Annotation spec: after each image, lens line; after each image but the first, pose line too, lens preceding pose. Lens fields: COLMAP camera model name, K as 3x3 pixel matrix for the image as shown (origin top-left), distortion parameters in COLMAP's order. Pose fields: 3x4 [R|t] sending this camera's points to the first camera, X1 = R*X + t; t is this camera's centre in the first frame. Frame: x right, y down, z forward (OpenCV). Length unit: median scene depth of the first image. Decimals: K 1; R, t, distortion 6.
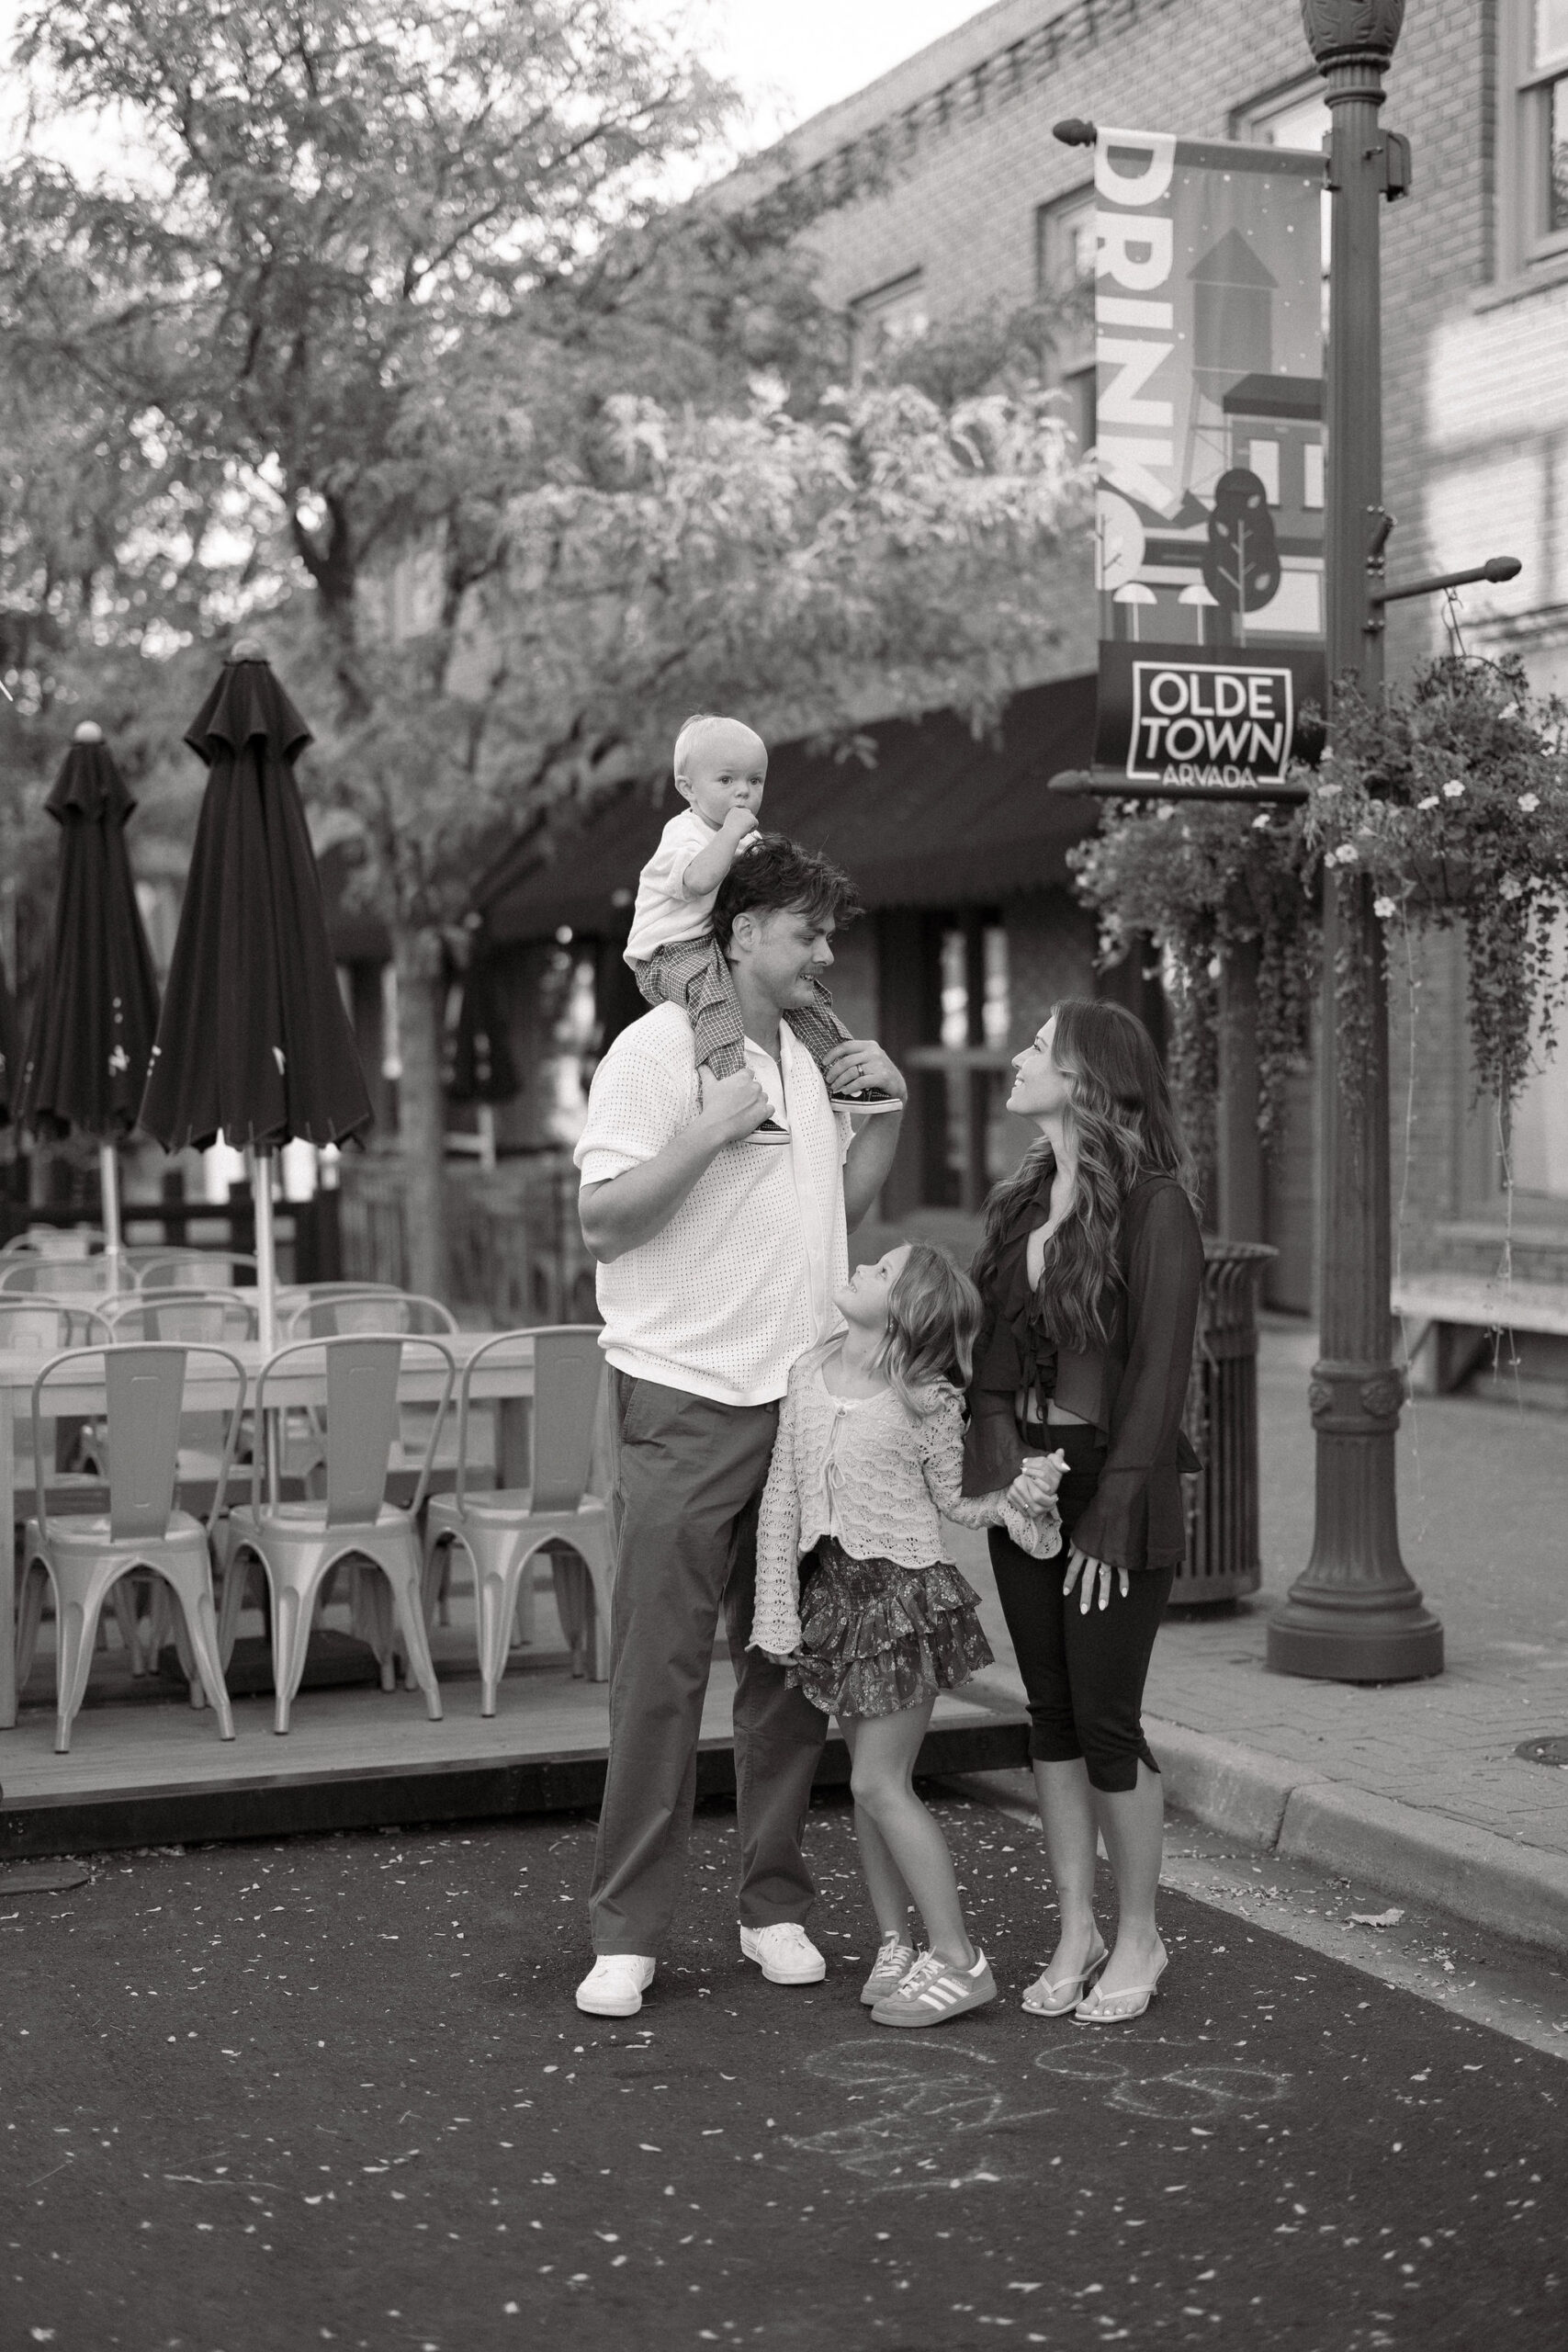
lens RADIAL K [[3334.7, 0, 776.4], [0, 3334.7, 1143.8], [0, 0, 1]] dist [-0.007963, 0.036595]
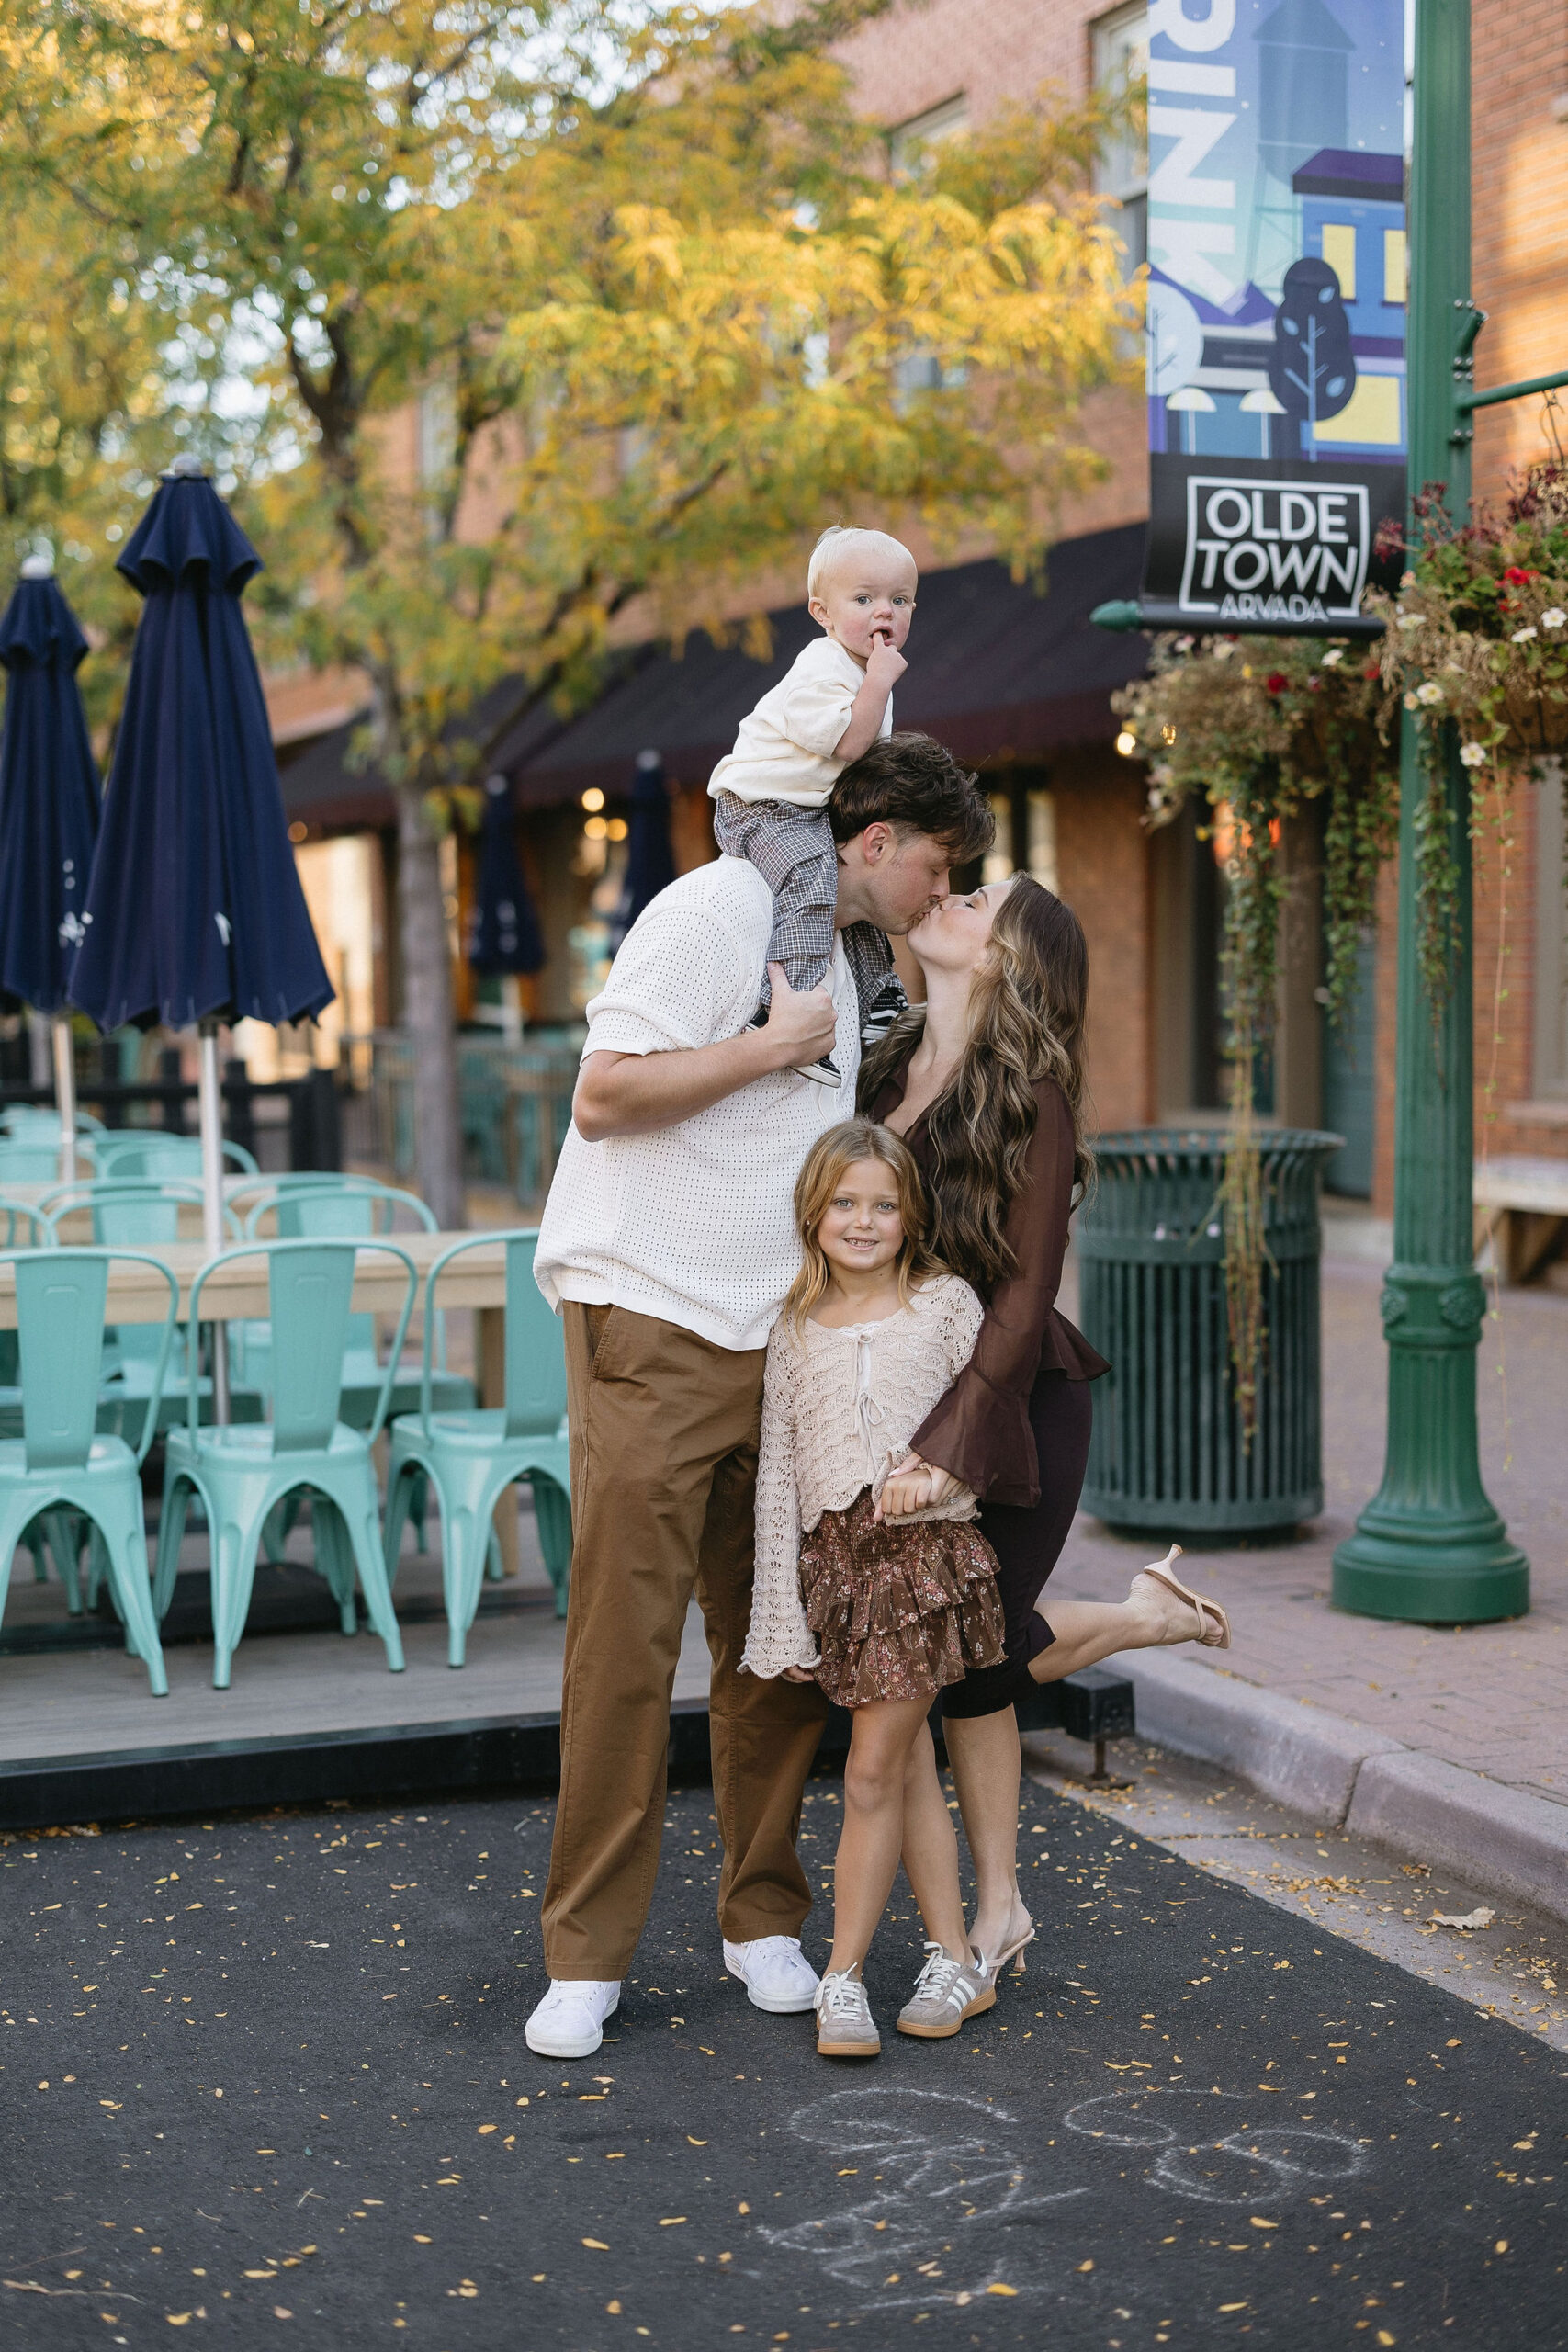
lens RADIAL K [[3334.7, 0, 776.4], [0, 3334.7, 1143.8], [0, 0, 1]] dist [-0.007963, 0.036595]
pose [[0.999889, 0.000838, -0.014892, 0.010962], [-0.000264, 0.999258, 0.038511, -0.001938], [0.014913, -0.038503, 0.999147, 0.106543]]
